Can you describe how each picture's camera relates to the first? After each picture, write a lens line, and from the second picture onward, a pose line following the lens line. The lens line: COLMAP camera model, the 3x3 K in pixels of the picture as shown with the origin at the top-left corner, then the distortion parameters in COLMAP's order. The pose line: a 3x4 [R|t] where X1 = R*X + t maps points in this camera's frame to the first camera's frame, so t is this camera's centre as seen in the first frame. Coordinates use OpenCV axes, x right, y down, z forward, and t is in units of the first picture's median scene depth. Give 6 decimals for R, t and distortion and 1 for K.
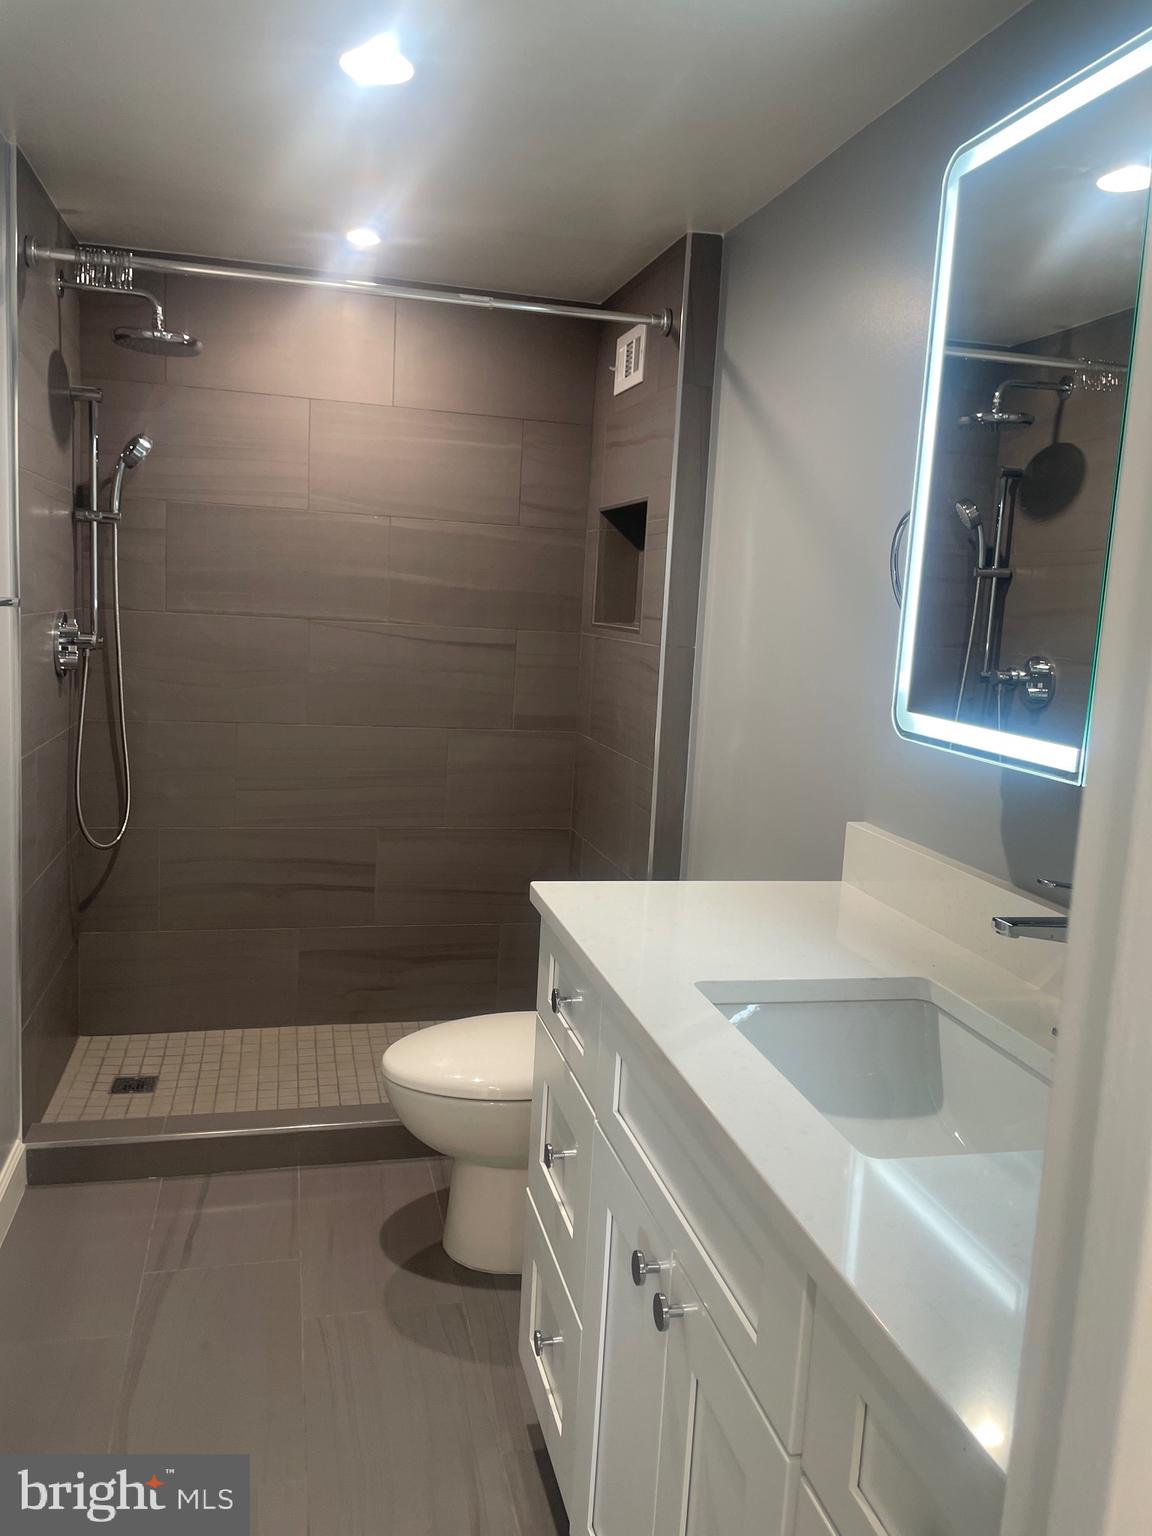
lens RADIAL K [[1152.4, 0, 576.0], [0, 1152.4, 768.0], [0, 0, 1]] dist [0.001670, -0.001816]
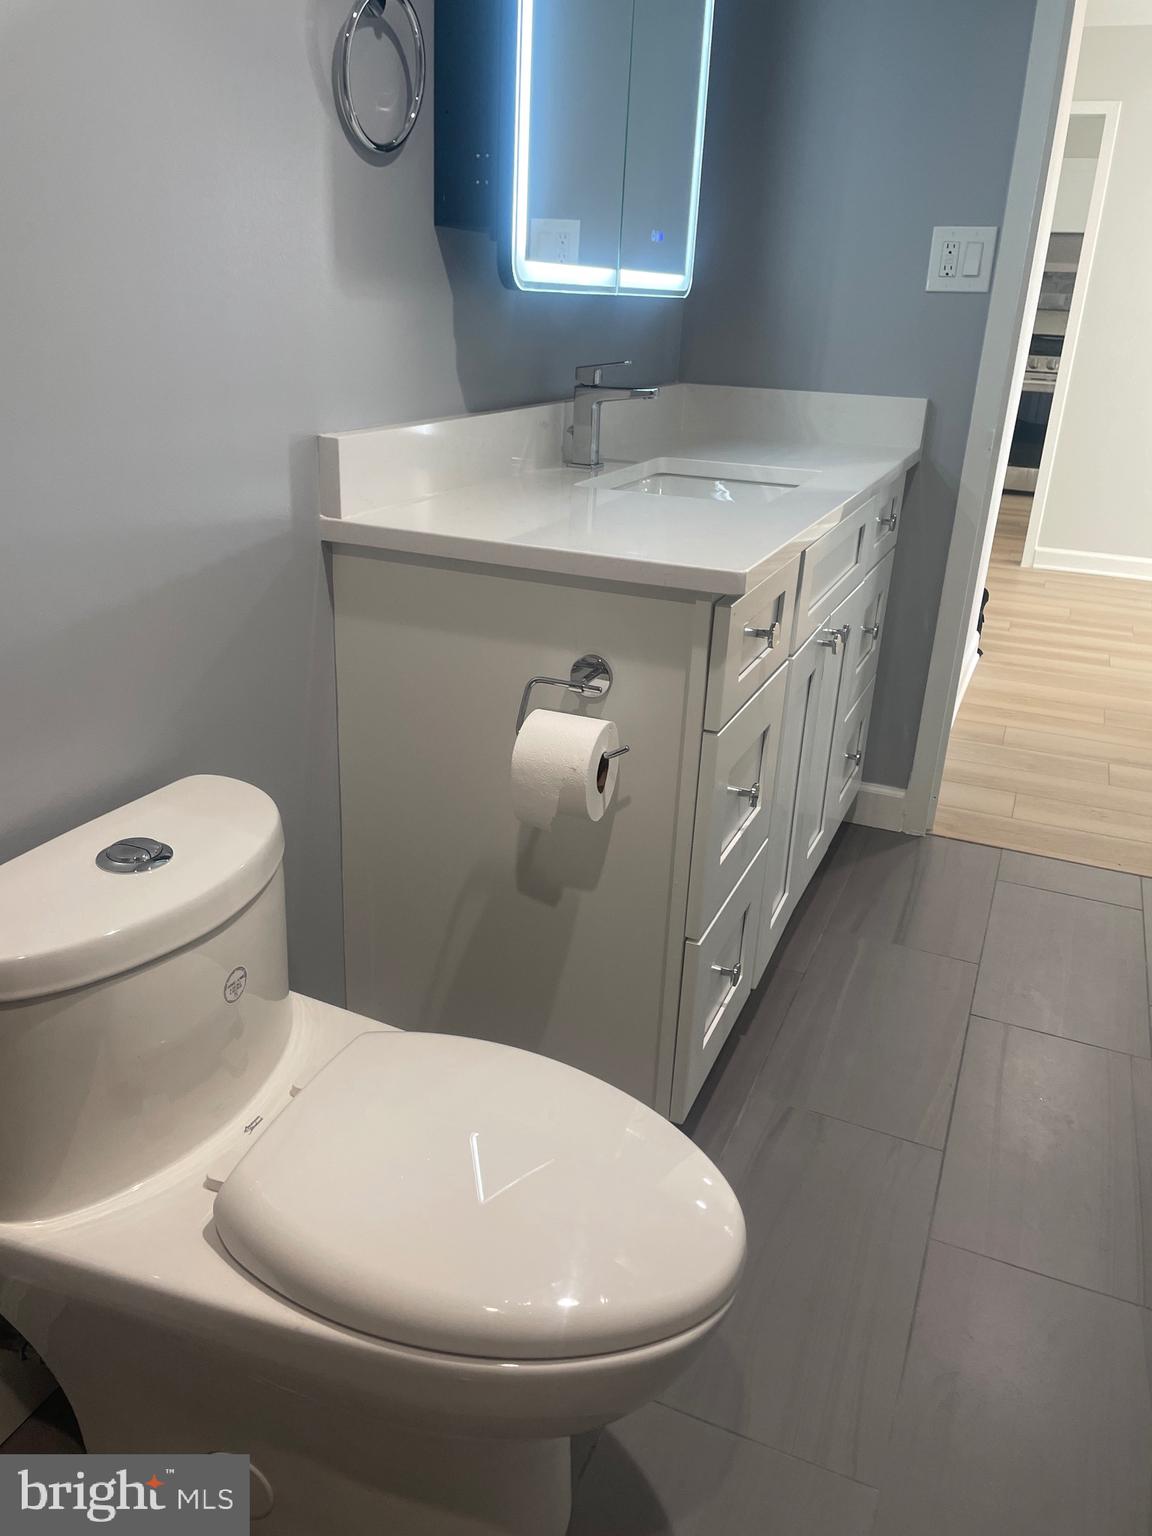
lens RADIAL K [[1152.4, 0, 576.0], [0, 1152.4, 768.0], [0, 0, 1]] dist [0.001670, -0.001816]
pose [[-0.787893, -0.303440, 0.535862, -0.412986], [-0.007652, 0.874929, 0.484191, -0.142231], [-0.615764, 0.377391, -0.691672, 1.745723]]
